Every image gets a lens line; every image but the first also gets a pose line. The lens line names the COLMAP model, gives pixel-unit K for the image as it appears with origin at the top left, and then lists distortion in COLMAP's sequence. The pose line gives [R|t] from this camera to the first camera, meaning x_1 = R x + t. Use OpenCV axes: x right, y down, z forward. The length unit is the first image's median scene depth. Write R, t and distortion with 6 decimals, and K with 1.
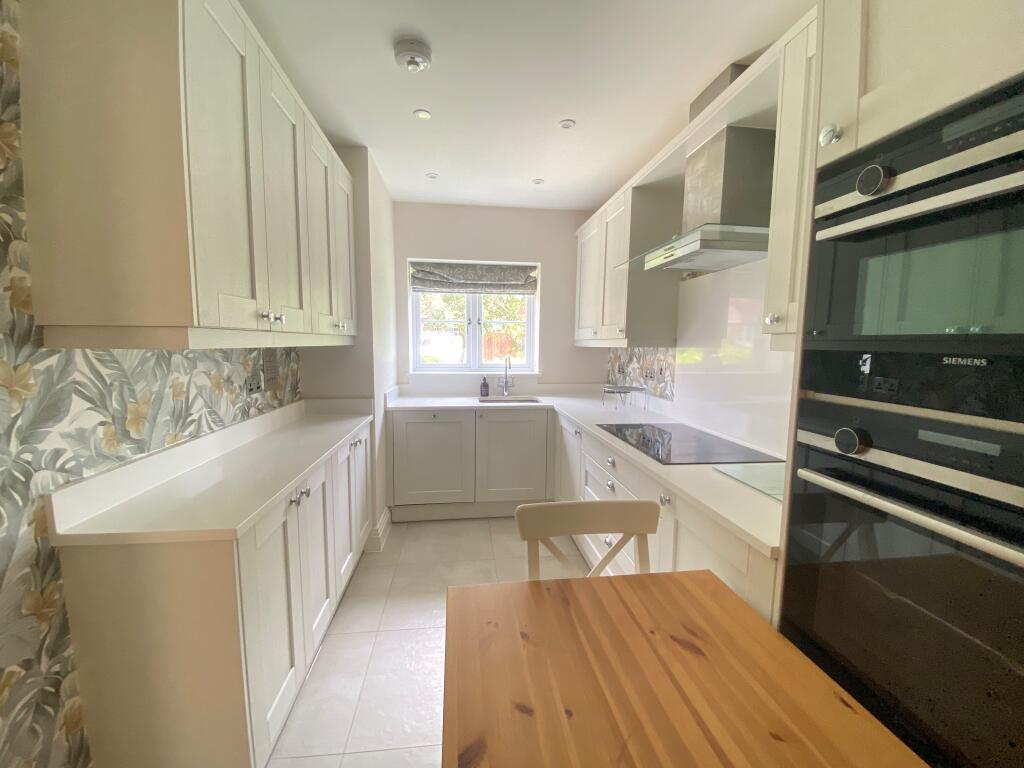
lens RADIAL K [[417.6, 0, 510.1], [0, 417.6, 383.5], [0, 0, 1]] dist [-0.001981, -0.000229]
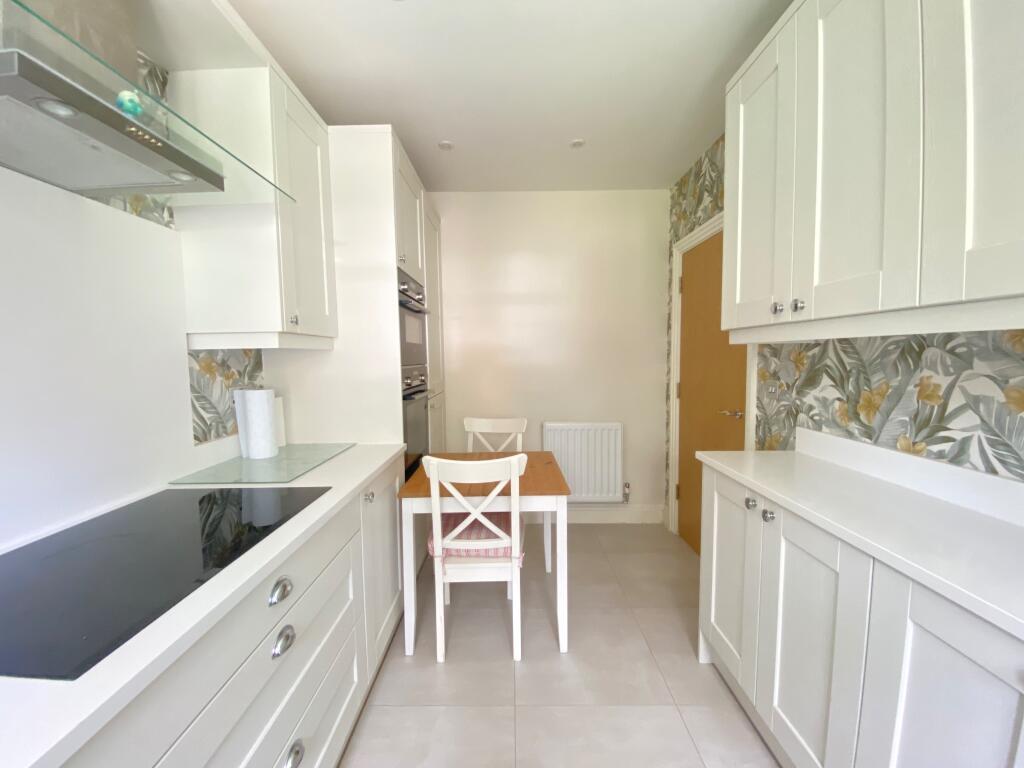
lens RADIAL K [[417.6, 0, 508.7], [0, 417.6, 385.5], [0, 0, 1]] dist [-0.001981, -0.000229]
pose [[-0.991257, 0.025060, 0.129547, -0.103909], [0.047264, 0.984087, 0.171288, -0.197323], [-0.123193, 0.175913, -0.976667, 2.145169]]
